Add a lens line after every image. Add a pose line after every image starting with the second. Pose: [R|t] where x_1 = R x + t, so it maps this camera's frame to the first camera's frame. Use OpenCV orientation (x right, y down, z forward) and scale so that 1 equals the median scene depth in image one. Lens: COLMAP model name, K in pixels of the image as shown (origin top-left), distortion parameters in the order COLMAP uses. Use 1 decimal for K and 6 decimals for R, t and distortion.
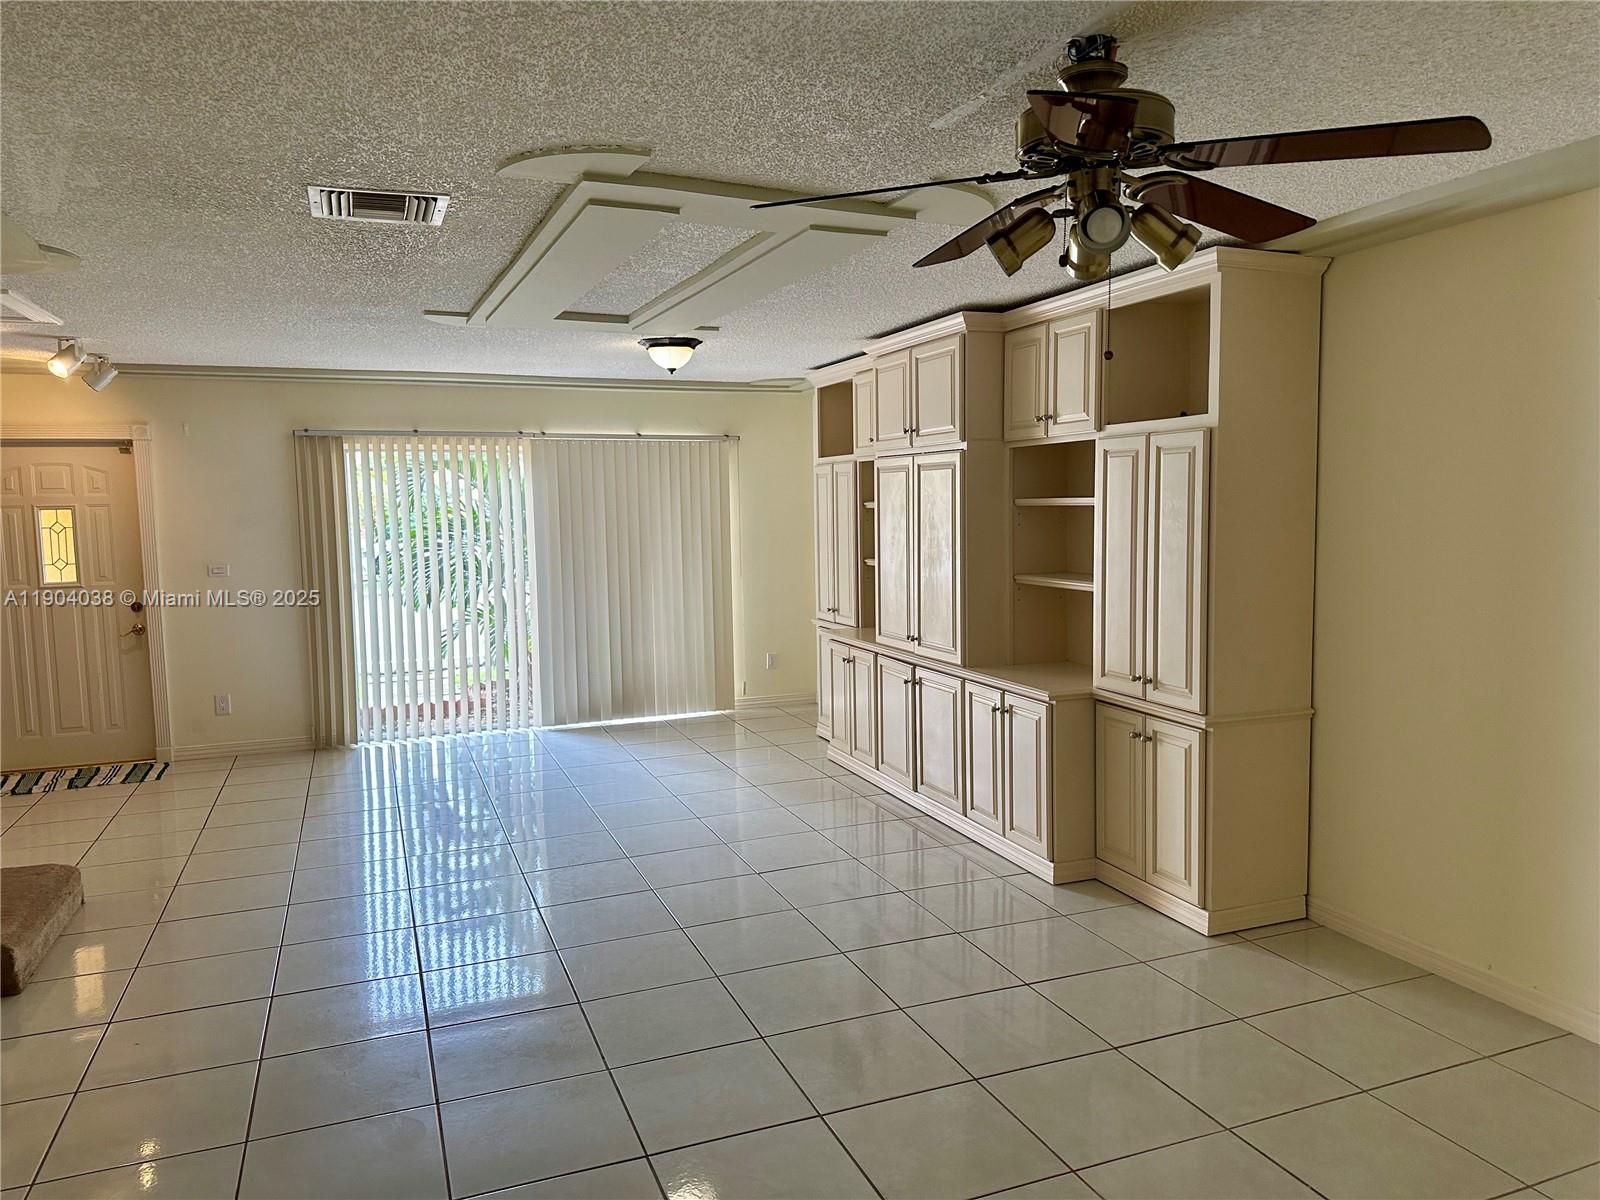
lens RADIAL K [[1110.3, 0, 800.0], [0, 1110.3, 600.0], [0, 0, 1]] dist [0.002925, 0.000347]
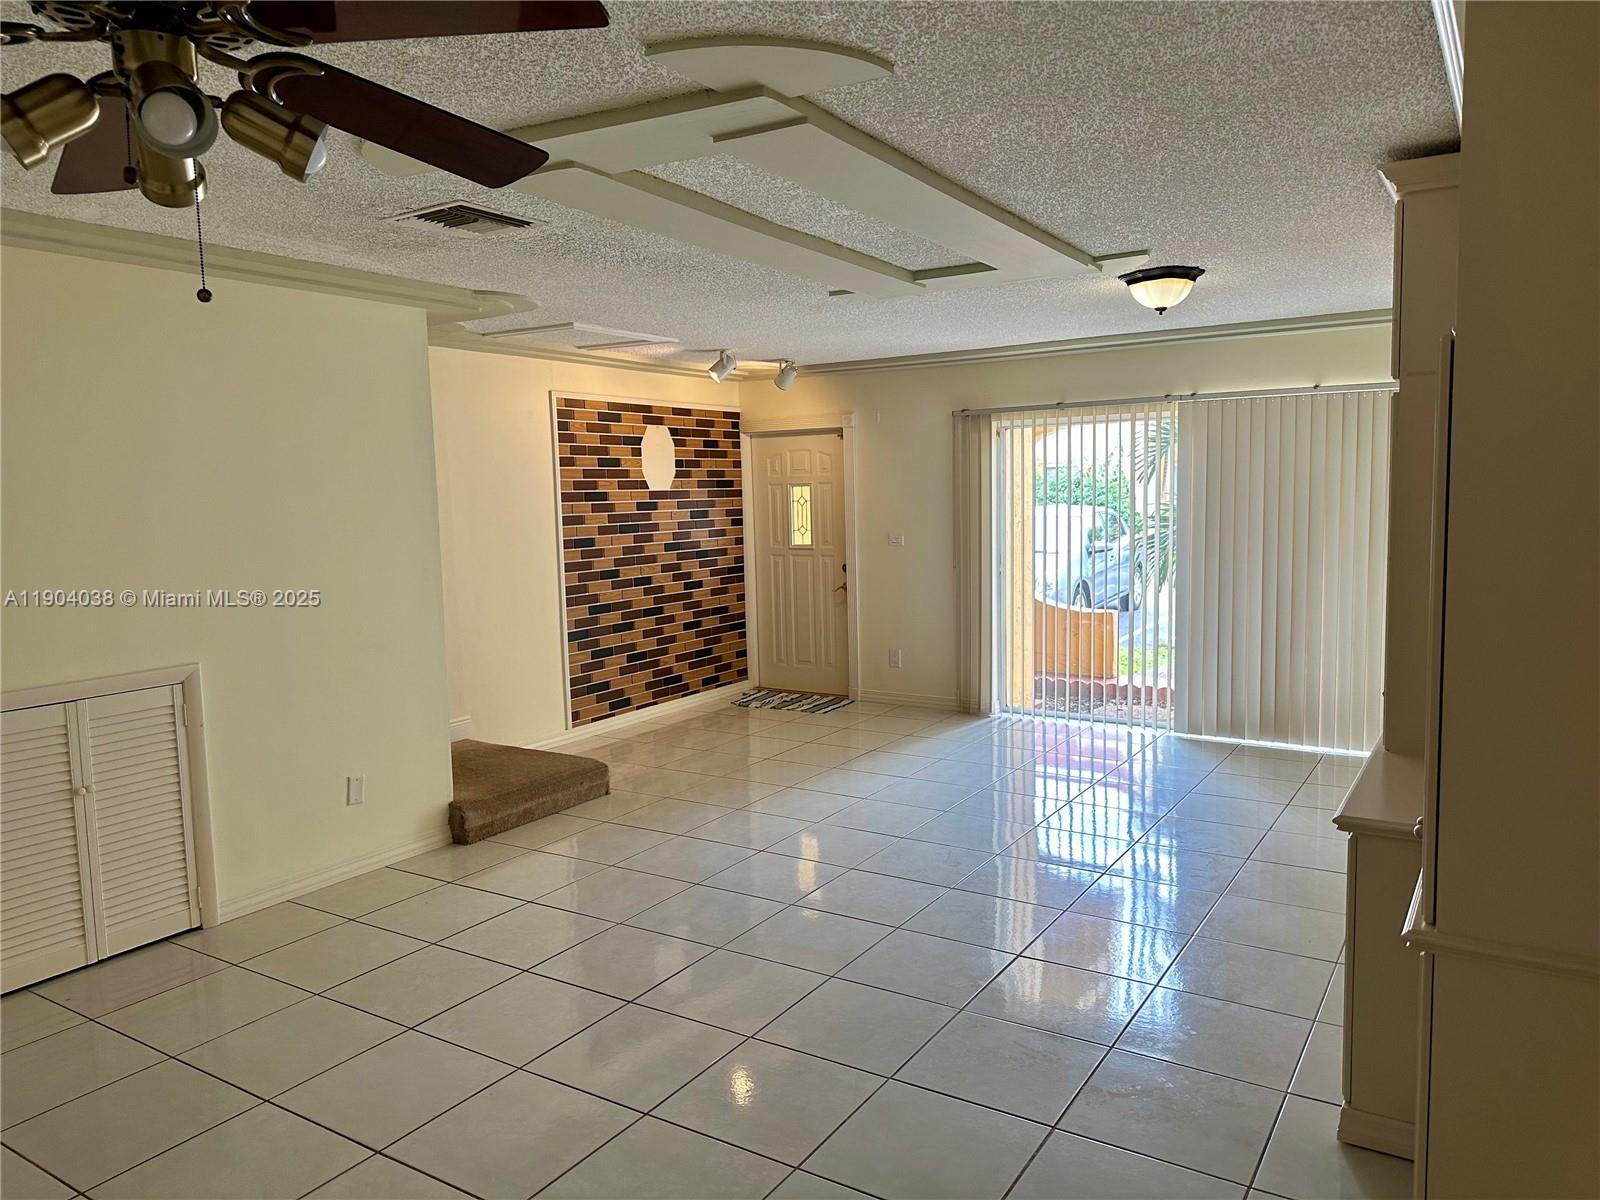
lens RADIAL K [[1086.5, 0, 800.0], [0, 1086.5, 600.0], [0, 0, 1]] dist [0.160620, -0.334271]
pose [[0.580084, 0.086072, -0.809996, 0.331451], [-0.058690, 0.996233, 0.063831, -0.031685], [0.812439, 0.010511, 0.582951, 0.282498]]
